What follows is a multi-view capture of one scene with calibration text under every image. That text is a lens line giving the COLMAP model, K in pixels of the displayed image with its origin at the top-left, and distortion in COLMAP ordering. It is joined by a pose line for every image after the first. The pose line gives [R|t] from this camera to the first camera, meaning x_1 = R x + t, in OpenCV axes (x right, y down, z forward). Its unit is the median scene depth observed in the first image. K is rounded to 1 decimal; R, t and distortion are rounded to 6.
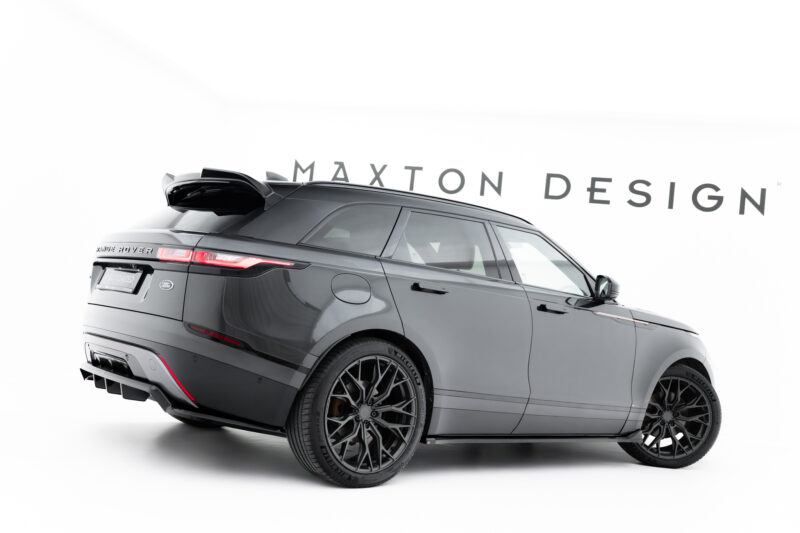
lens RADIAL K [[812.9, 0, 378.5], [0, 812.9, 268.5], [0, 0, 1]] dist [-0.002983, 0.002289]
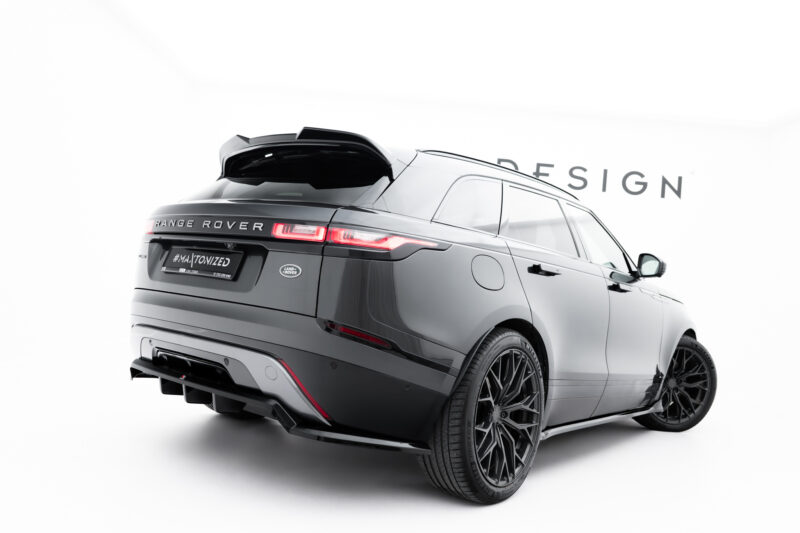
lens RADIAL K [[634.4, 0, 372.1], [0, 634.4, 242.7], [0, 0, 1]] dist [0.004429, 0.002881]
pose [[0.981363, 0.005241, 0.192090, -0.275144], [-0.006682, 0.999954, 0.006859, -0.010469], [-0.192045, -0.008015, 0.981353, 0.351353]]
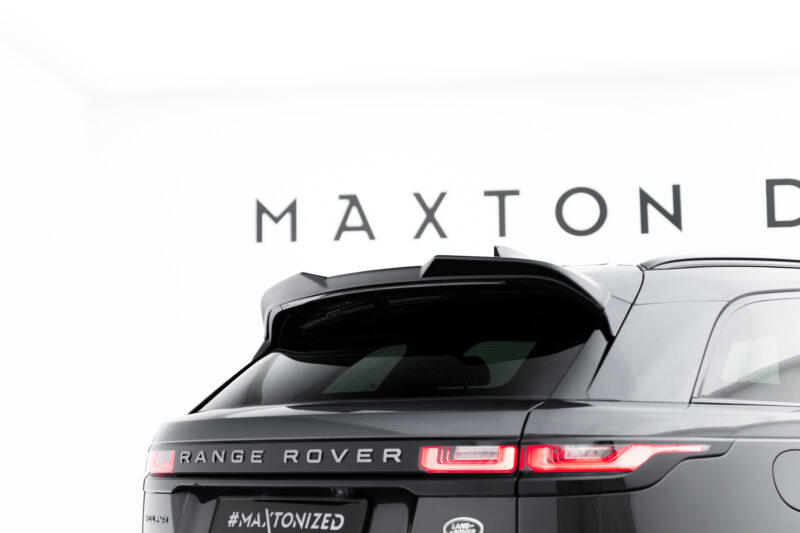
lens RADIAL K [[1554.5, 0, 400.0], [0, 1554.5, 266.5], [0, 0, 1]] dist [-0.006814, -0.038333]
pose [[0.982934, -0.101887, 0.153168, -0.376148], [0.110982, 0.992459, -0.052030, -0.075613], [-0.146712, 0.068141, 0.986829, 0.135357]]
